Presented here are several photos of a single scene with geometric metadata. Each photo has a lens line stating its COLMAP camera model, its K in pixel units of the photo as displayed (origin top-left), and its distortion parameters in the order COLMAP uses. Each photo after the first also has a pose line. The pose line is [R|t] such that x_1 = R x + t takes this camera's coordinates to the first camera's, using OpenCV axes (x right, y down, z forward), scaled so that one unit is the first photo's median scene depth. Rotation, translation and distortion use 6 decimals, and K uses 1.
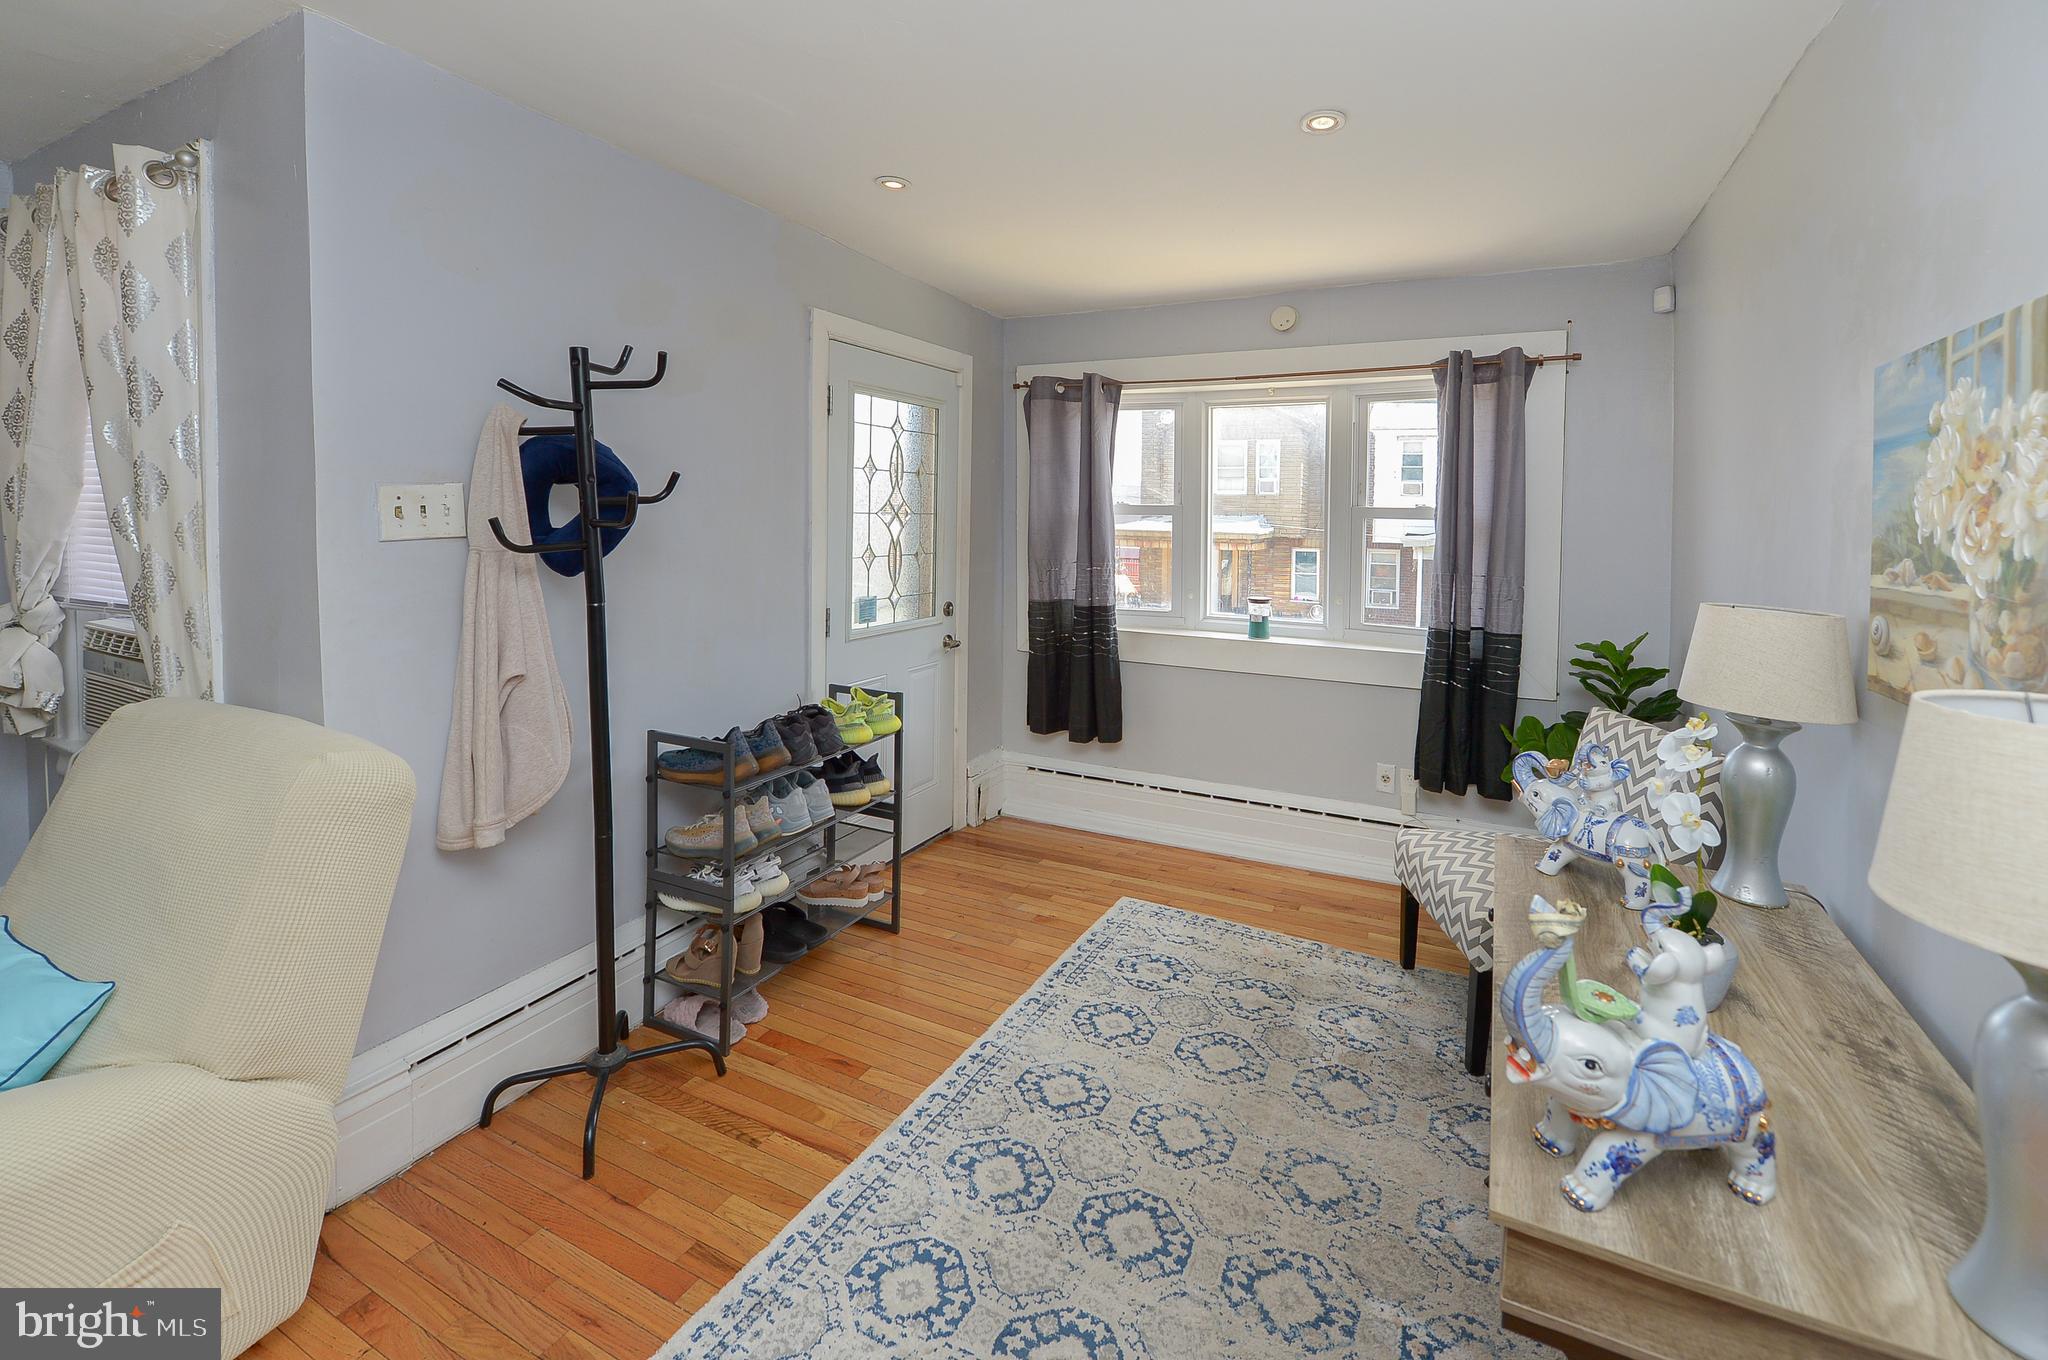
lens RADIAL K [[898.7, 0, 1017.0], [0, 898.7, 544.9], [0, 0, 1]] dist [-0.001996, -0.000825]
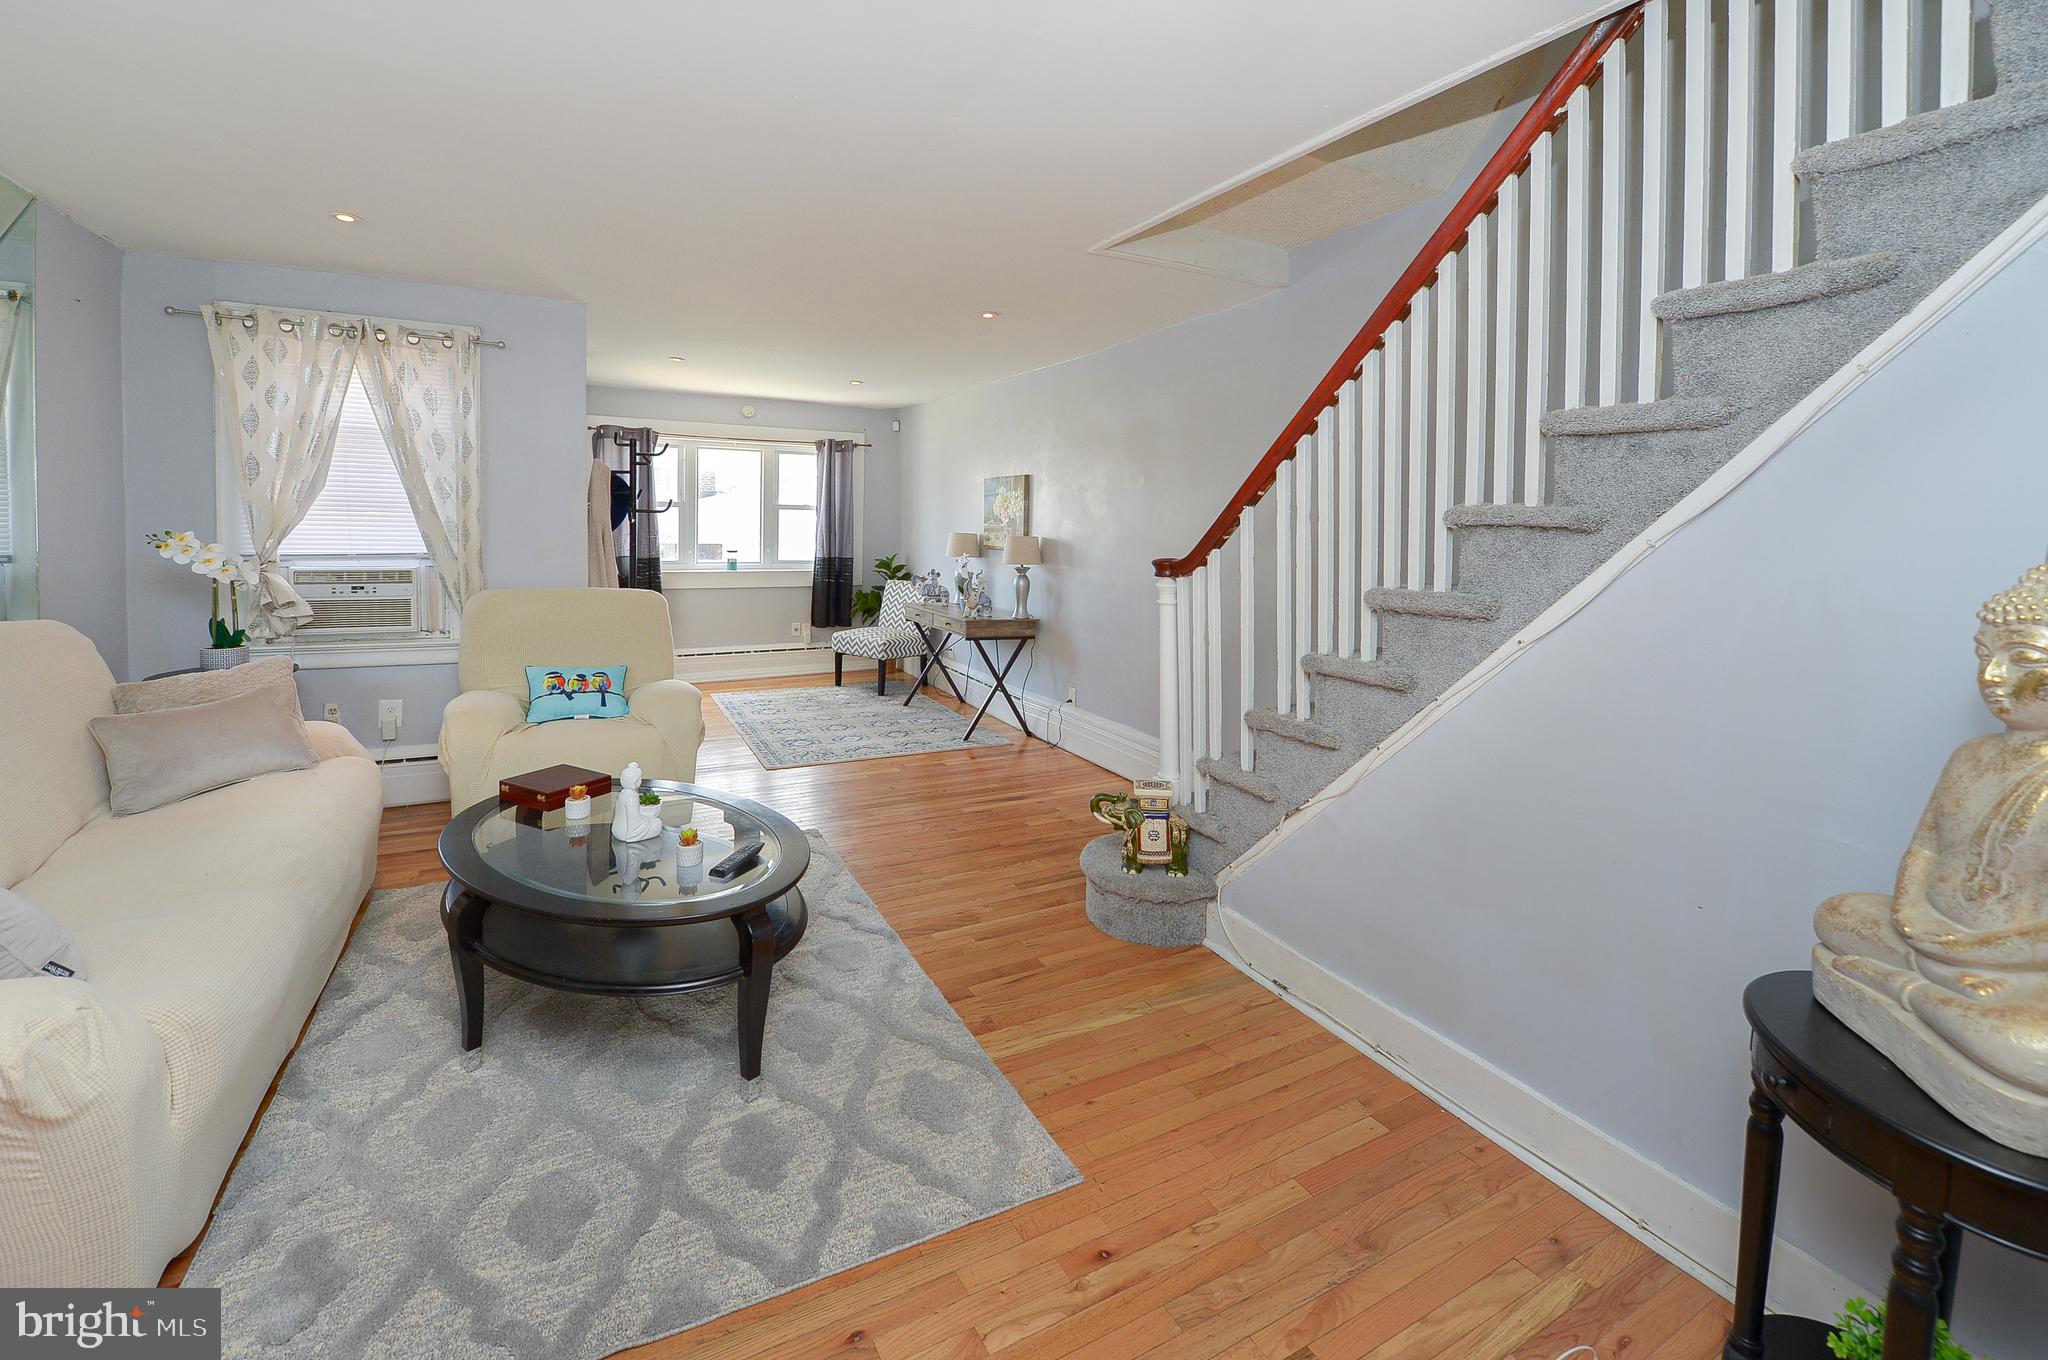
lens RADIAL K [[898.7, 0, 1017.0], [0, 898.7, 544.9], [0, 0, 1]] dist [-0.001996, -0.000825]
pose [[0.589420, -0.030919, 0.807235, -1.111703], [0.018026, 0.999522, 0.025122, 0.012987], [-0.807626, -0.000257, 0.589695, -0.771971]]
